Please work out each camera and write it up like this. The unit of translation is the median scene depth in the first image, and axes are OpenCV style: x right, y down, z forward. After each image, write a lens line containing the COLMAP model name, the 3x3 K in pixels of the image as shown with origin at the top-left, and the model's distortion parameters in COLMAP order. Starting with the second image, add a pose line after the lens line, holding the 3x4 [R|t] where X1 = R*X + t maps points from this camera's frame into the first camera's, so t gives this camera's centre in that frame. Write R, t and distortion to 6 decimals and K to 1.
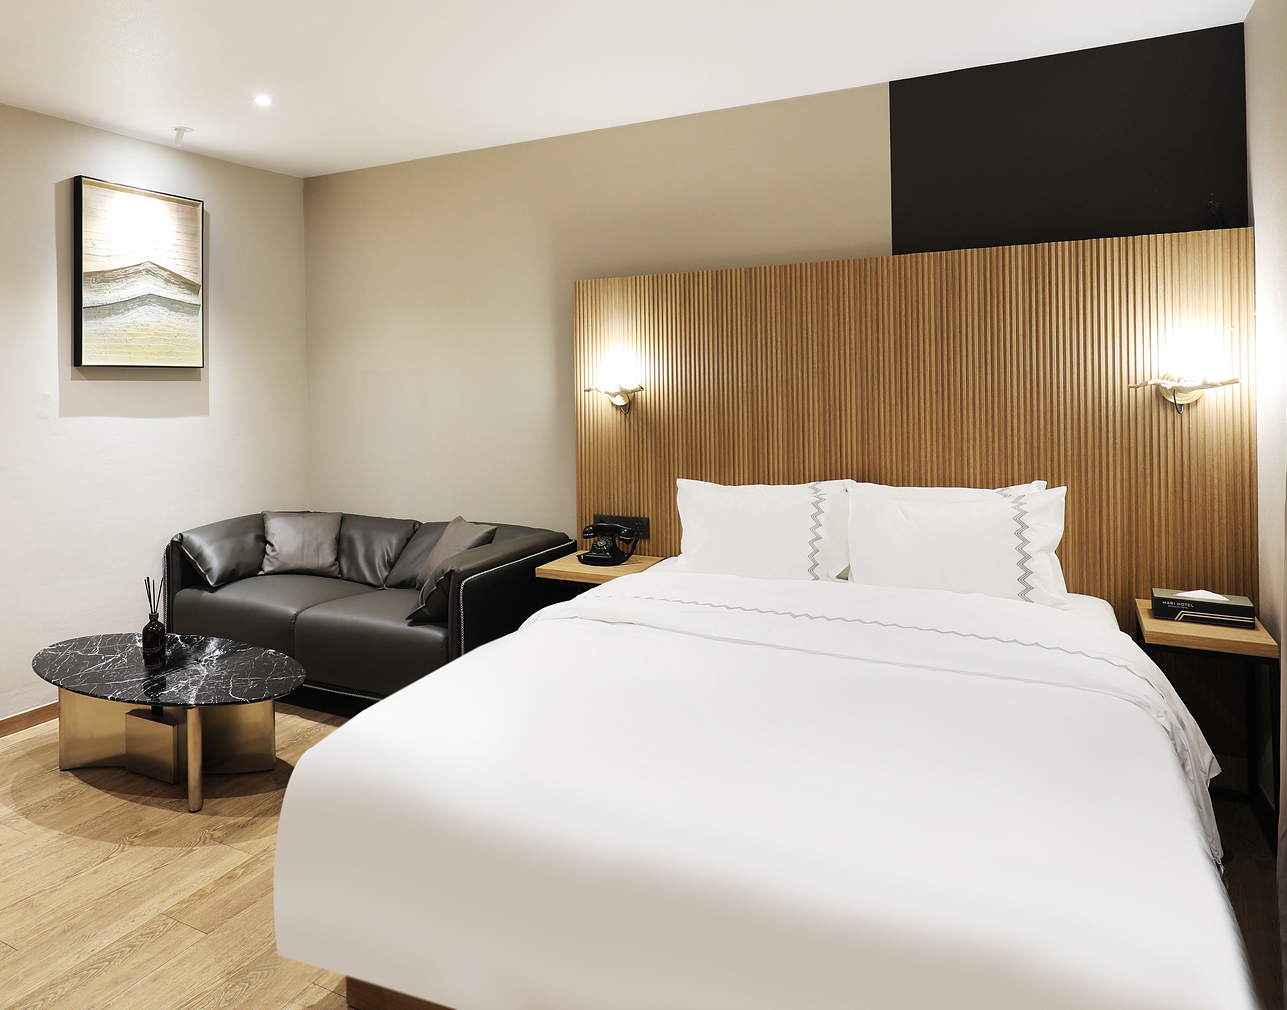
lens RADIAL K [[852.0, 0, 642.4], [0, 852.0, 384.3], [0, 0, 1]] dist [-0.006265, -0.003374]
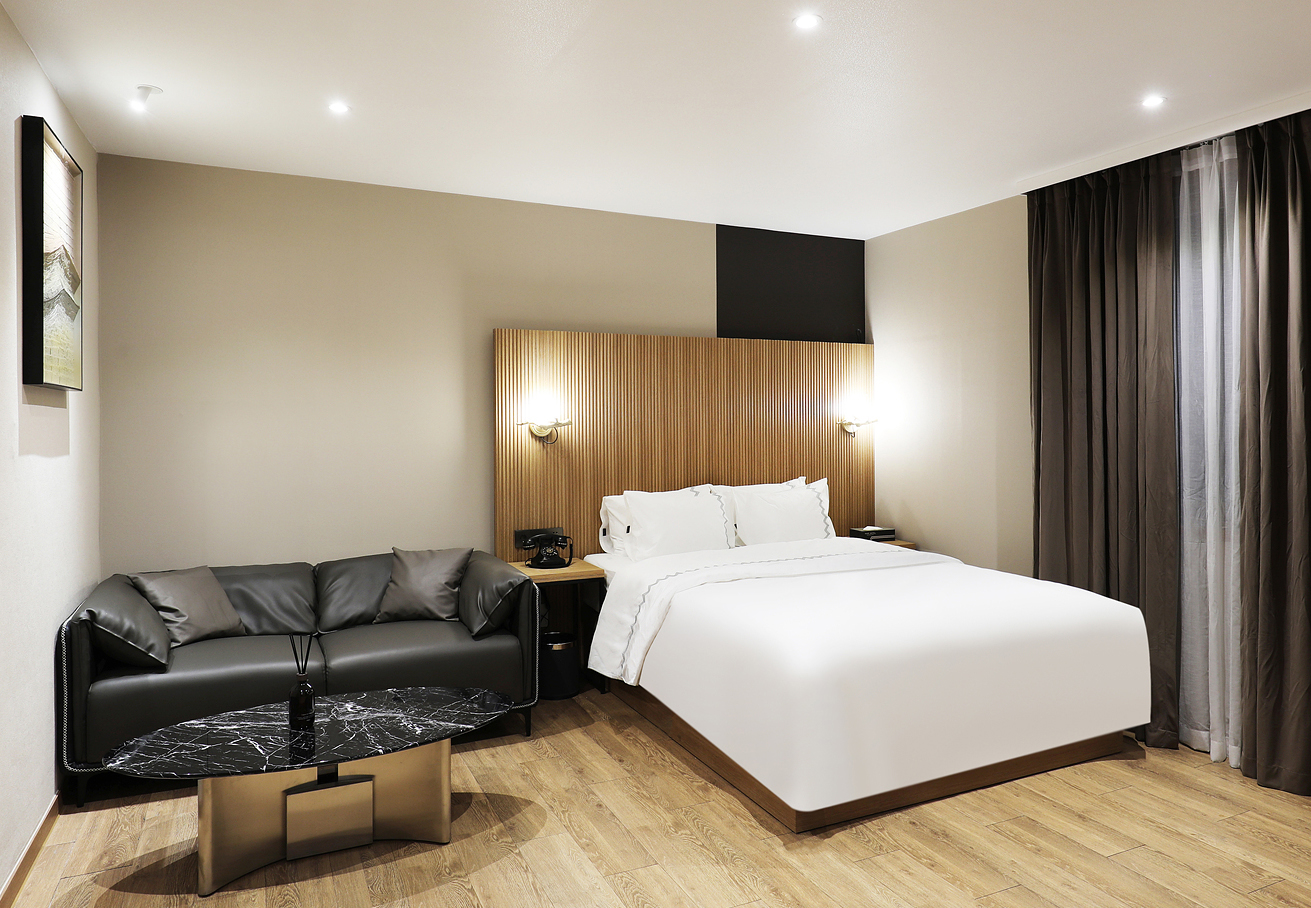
lens RADIAL K [[824.1, 0, 654.7], [0, 824.1, 424.3], [0, 0, 1]] dist [0.000620, -0.000211]
pose [[0.613007, 0.012952, 0.789971, -0.947677], [0.000593, 0.999858, -0.016853, 0.029773], [-0.790077, 0.010799, 0.612912, 0.183312]]
